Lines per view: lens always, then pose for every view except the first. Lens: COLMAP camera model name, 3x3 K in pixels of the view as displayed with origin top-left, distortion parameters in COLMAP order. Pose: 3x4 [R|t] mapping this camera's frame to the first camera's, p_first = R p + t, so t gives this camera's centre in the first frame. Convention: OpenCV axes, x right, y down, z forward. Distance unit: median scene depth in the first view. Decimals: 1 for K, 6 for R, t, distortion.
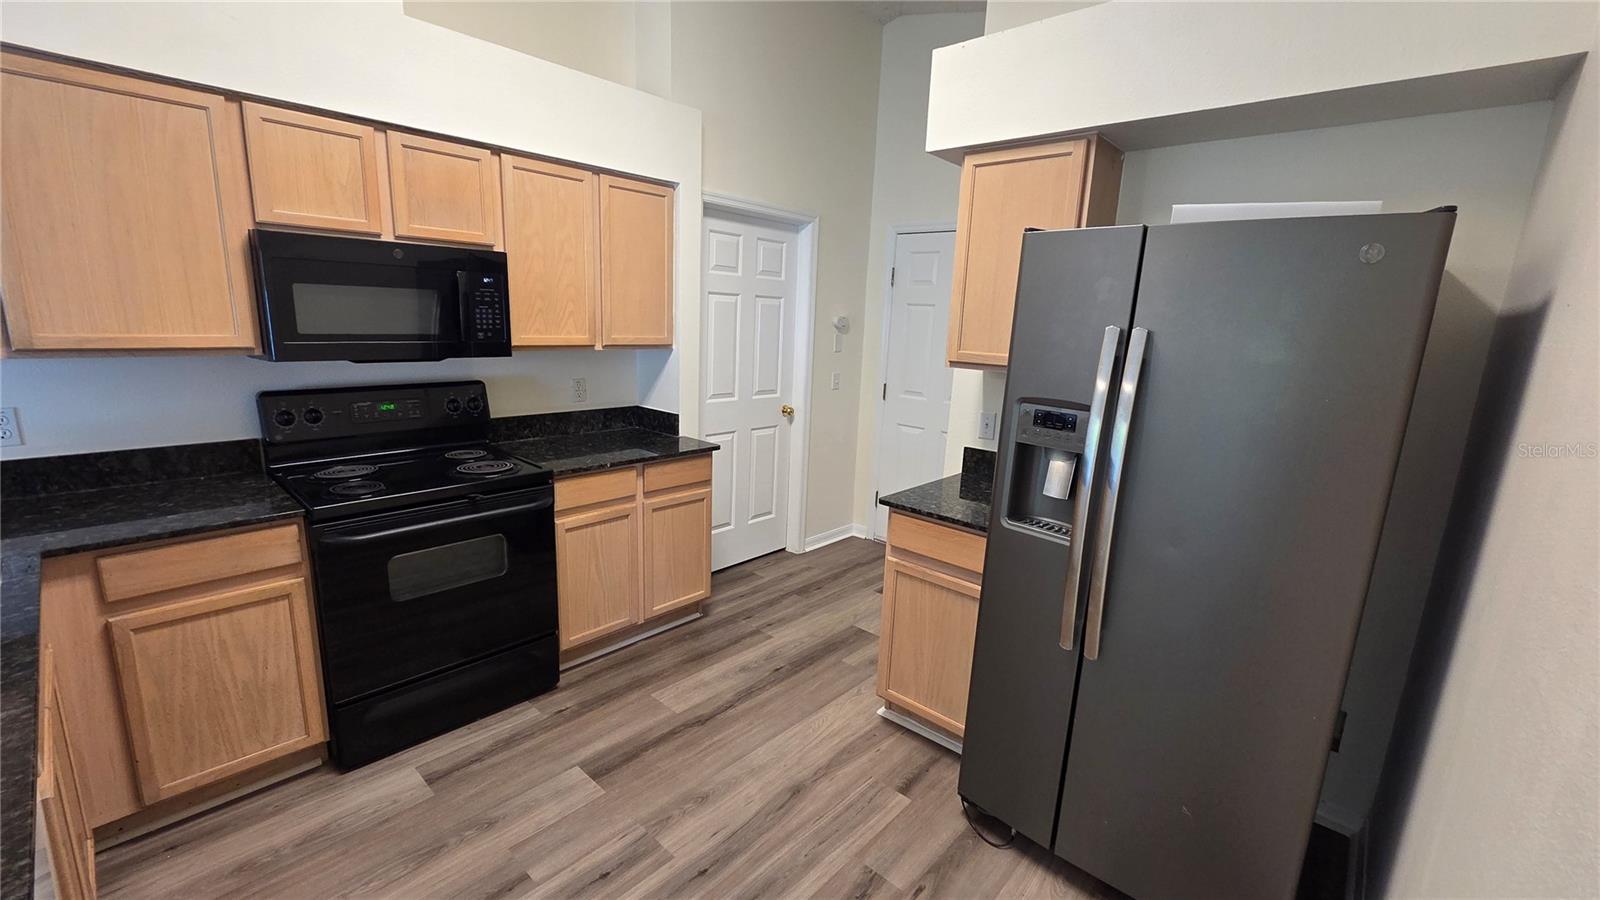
lens RADIAL K [[655.8, 0, 797.2], [0, 655.8, 452.3], [0, 0, 1]] dist [0.005713, -0.006863]
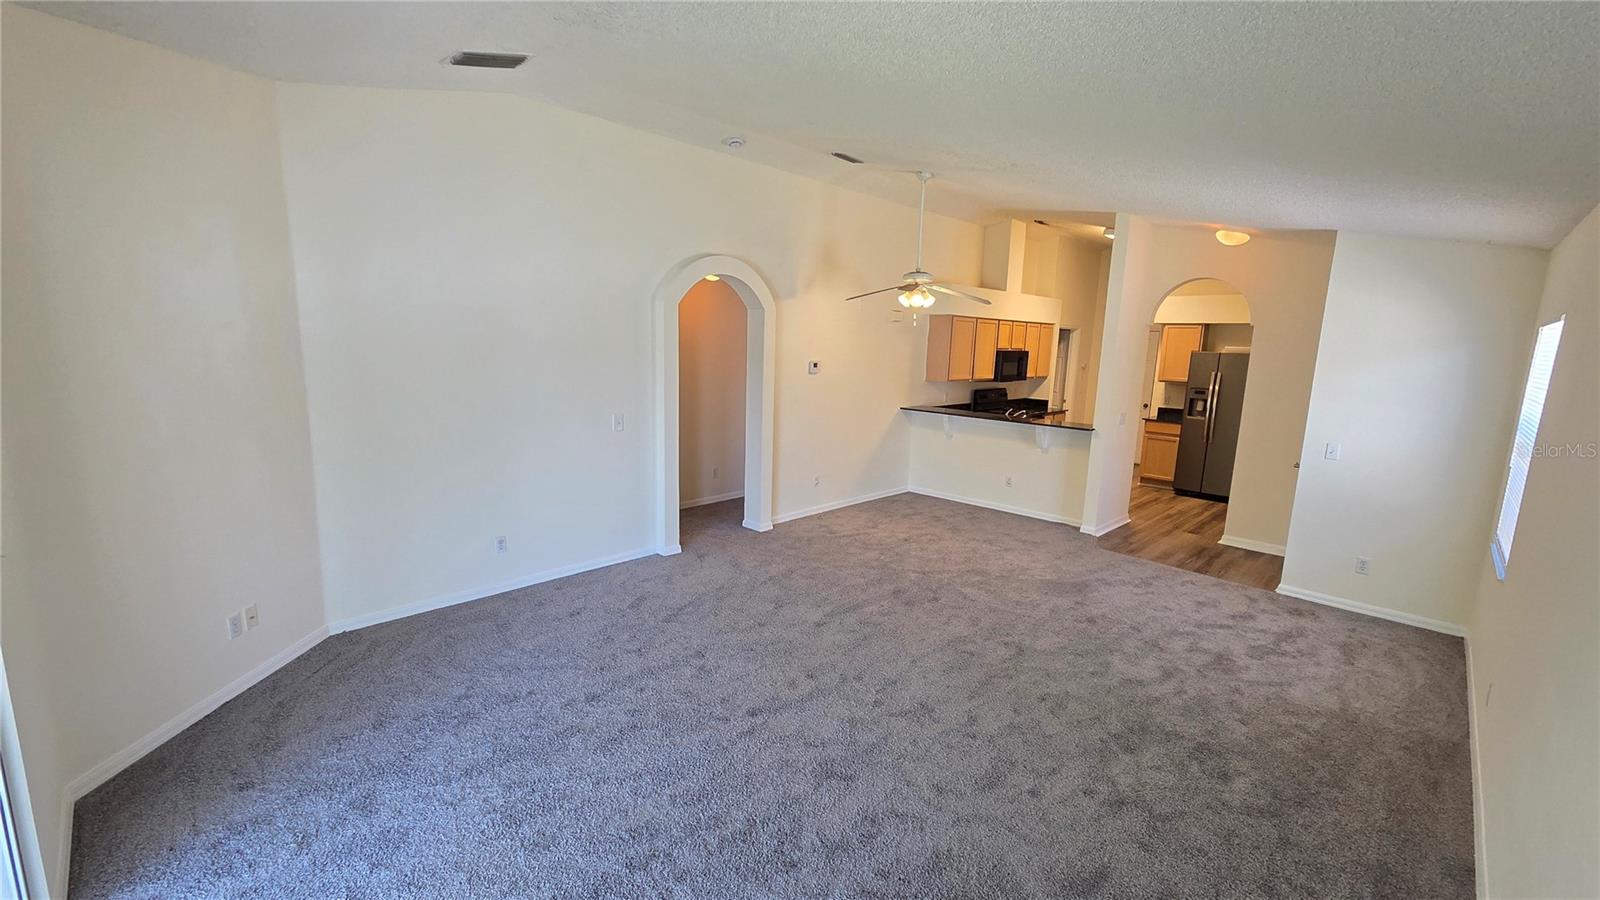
lens RADIAL K [[655.8, 0, 797.2], [0, 655.8, 452.3], [0, 0, 1]] dist [0.005713, -0.006863]
pose [[0.998800, -0.002760, -0.048905, -1.578405], [0.000797, 0.999195, -0.040110, 0.393823], [0.048976, 0.040023, 0.997998, -2.665584]]
